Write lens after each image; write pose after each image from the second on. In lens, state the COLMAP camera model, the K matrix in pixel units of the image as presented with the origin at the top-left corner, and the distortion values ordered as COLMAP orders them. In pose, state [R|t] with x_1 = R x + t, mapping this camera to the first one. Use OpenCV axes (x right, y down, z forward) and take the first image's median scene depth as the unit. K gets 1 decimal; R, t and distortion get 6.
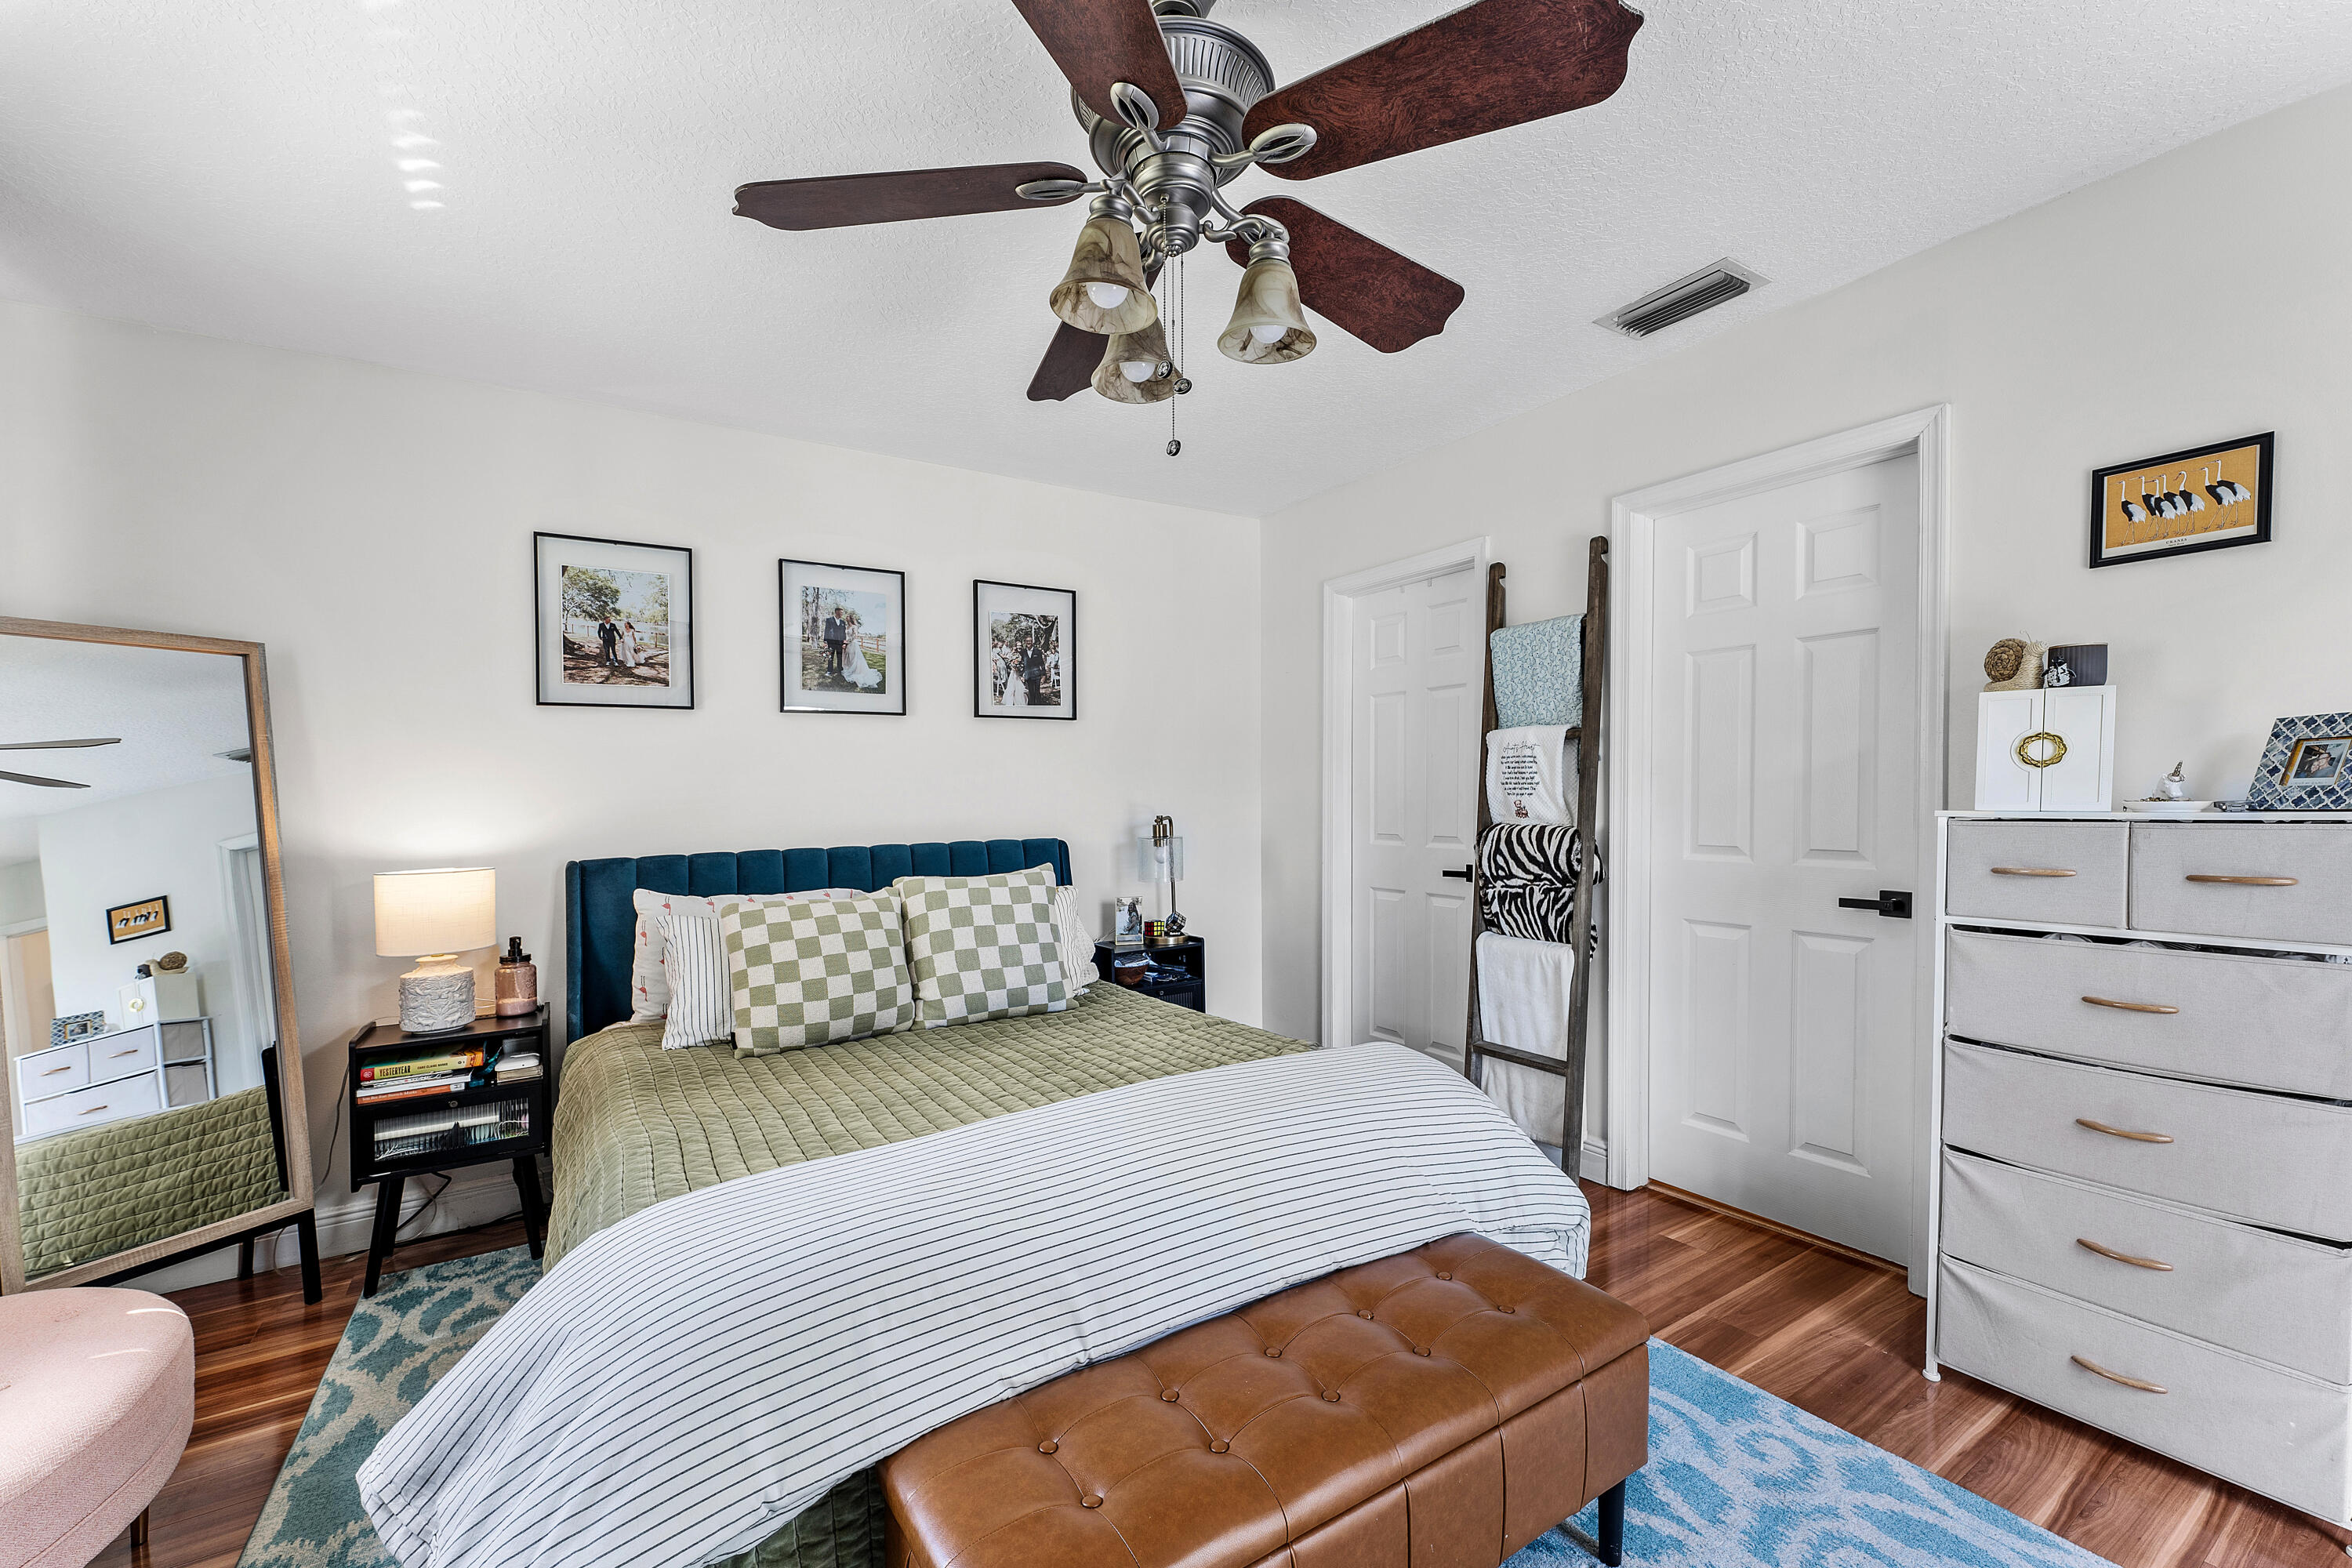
lens RADIAL K [[955.9, 0, 1183.6], [0, 955.9, 806.1], [0, 0, 1]] dist [0.000204, -0.000146]
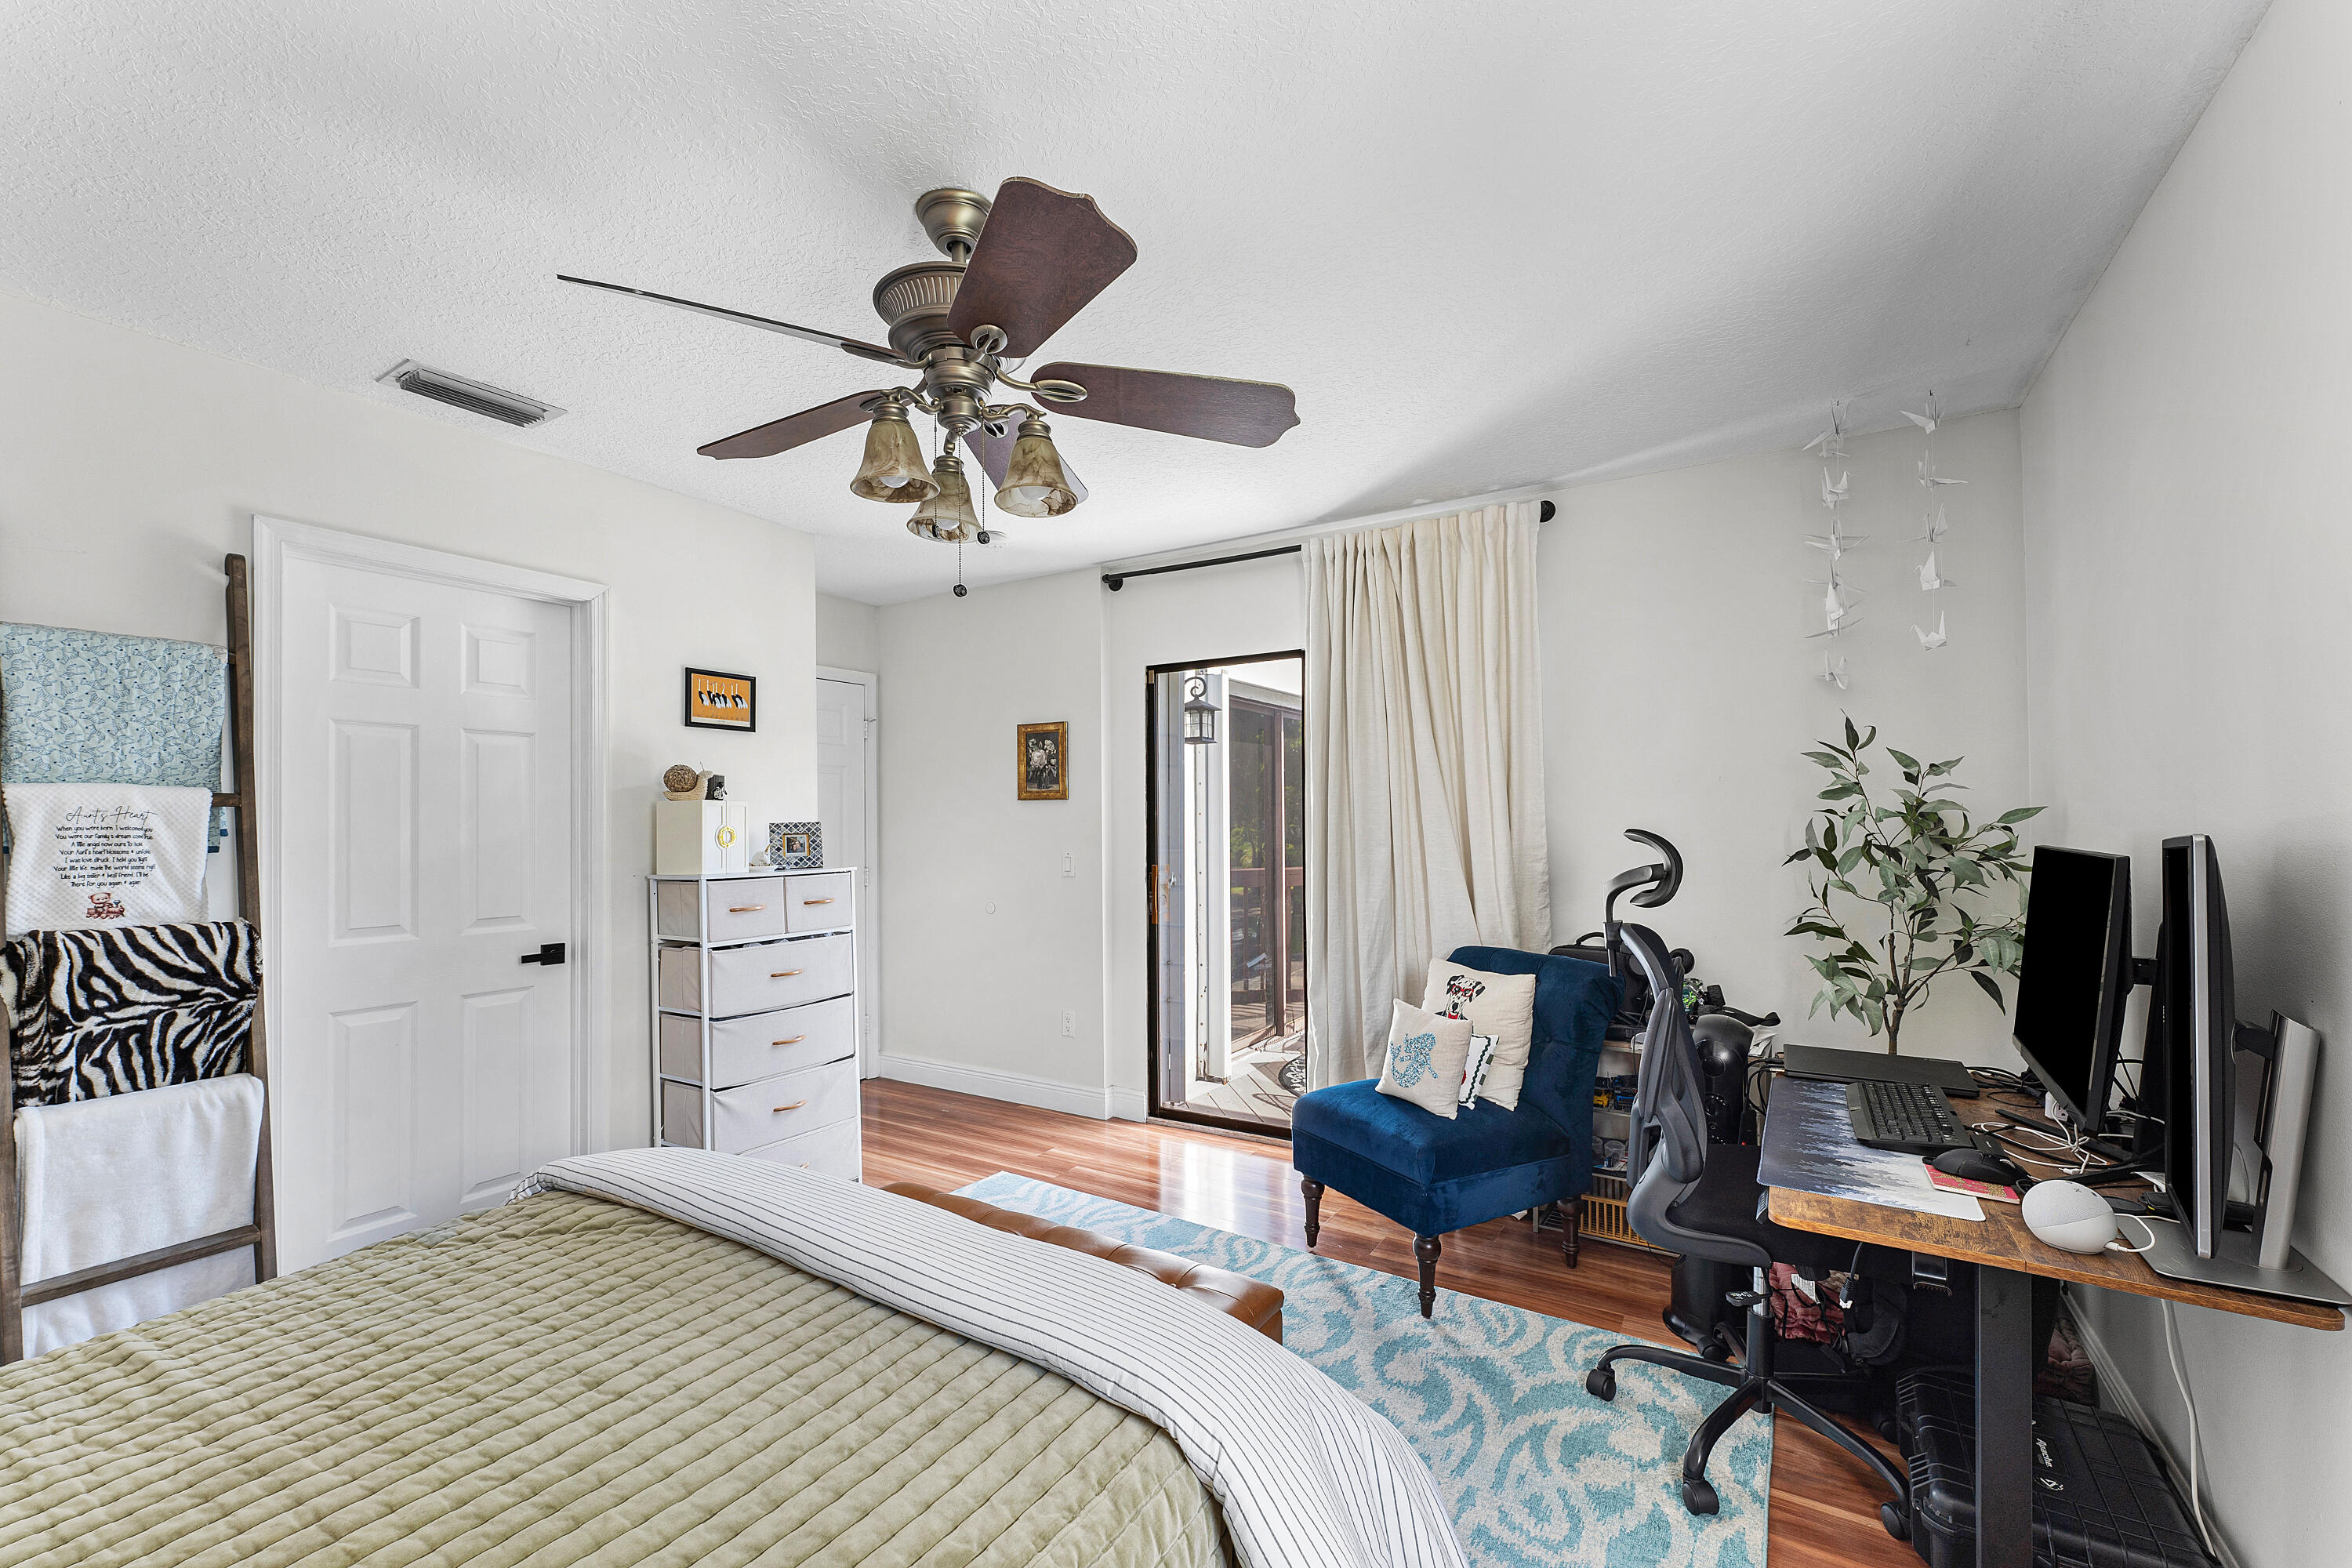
lens RADIAL K [[955.9, 0, 1182.2], [0, 955.9, 826.9], [0, 0, 1]] dist [0.000204, -0.000146]
pose [[-0.417968, 0.012228, 0.908380, -0.595028], [0.023955, 0.999710, -0.002436, -0.033418], [-0.908146, 0.020742, -0.418140, 0.603440]]
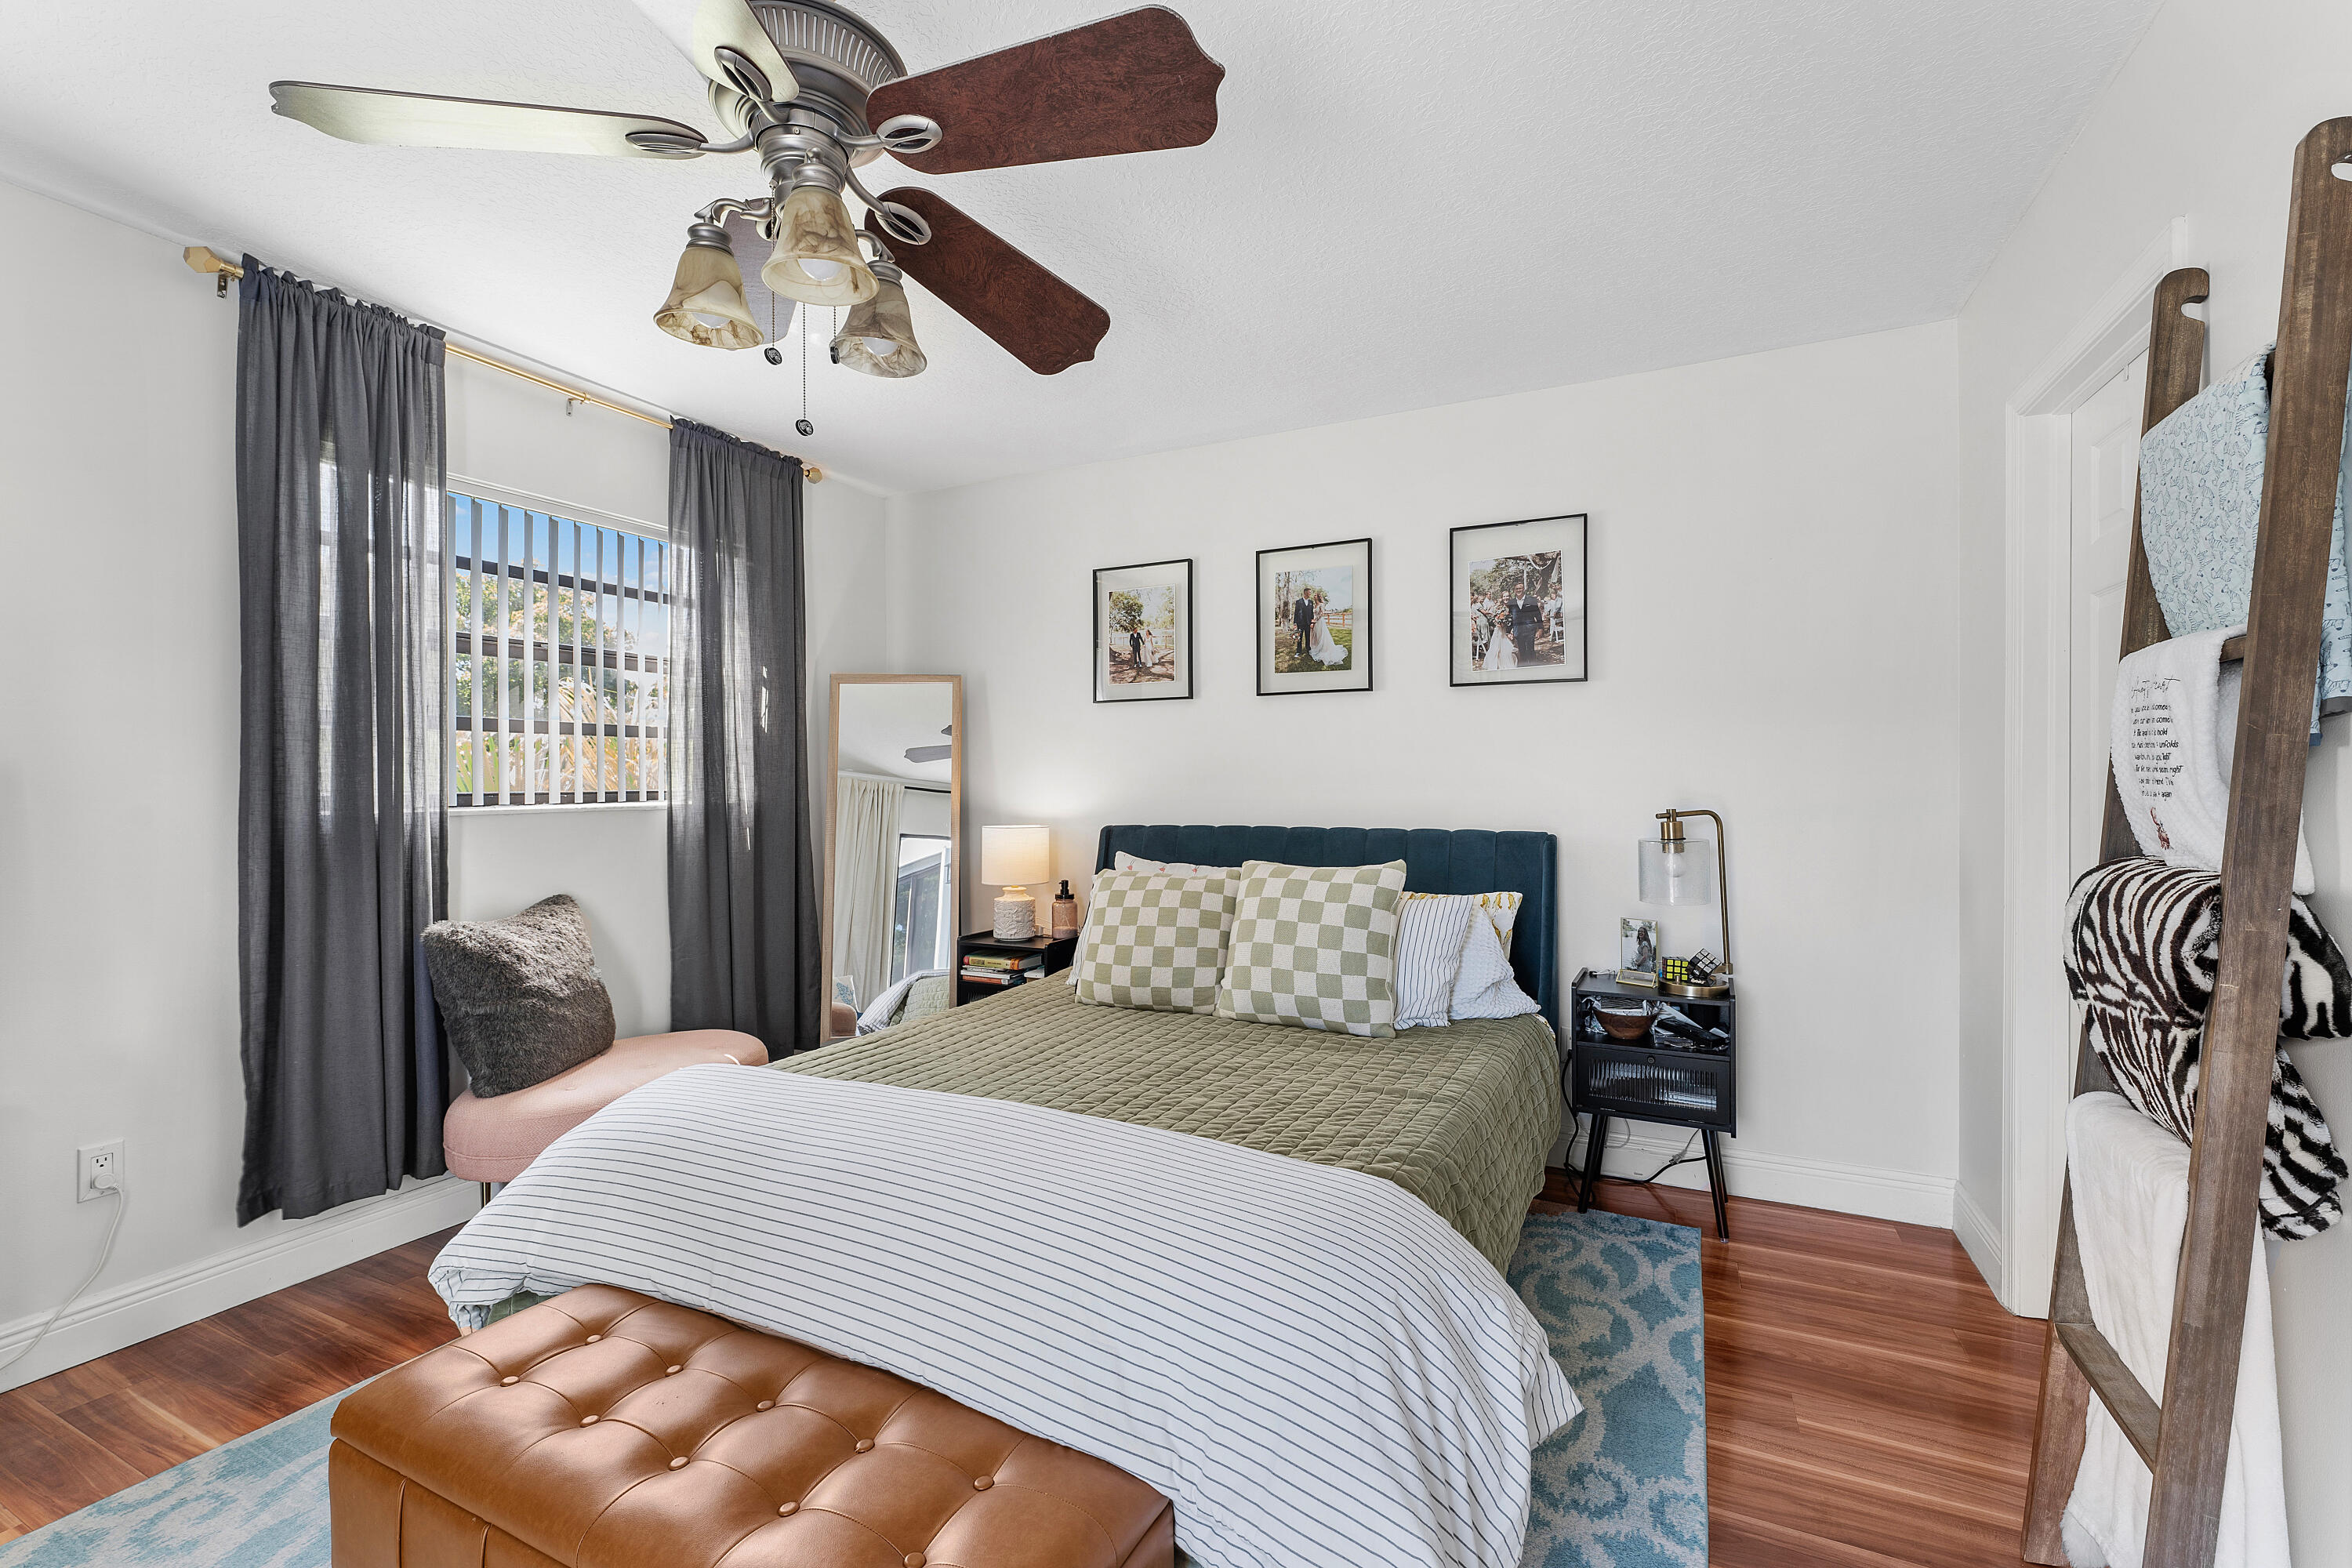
lens RADIAL K [[989.0, 0, 1175.1], [0, 989.0, 763.8], [0, 0, 1]] dist [0.003442, -0.000539]
pose [[0.519250, 0.002590, -0.854619, 0.516602], [-0.013477, 0.999896, -0.005158, -0.018194], [0.854516, 0.014196, 0.519230, 0.392849]]
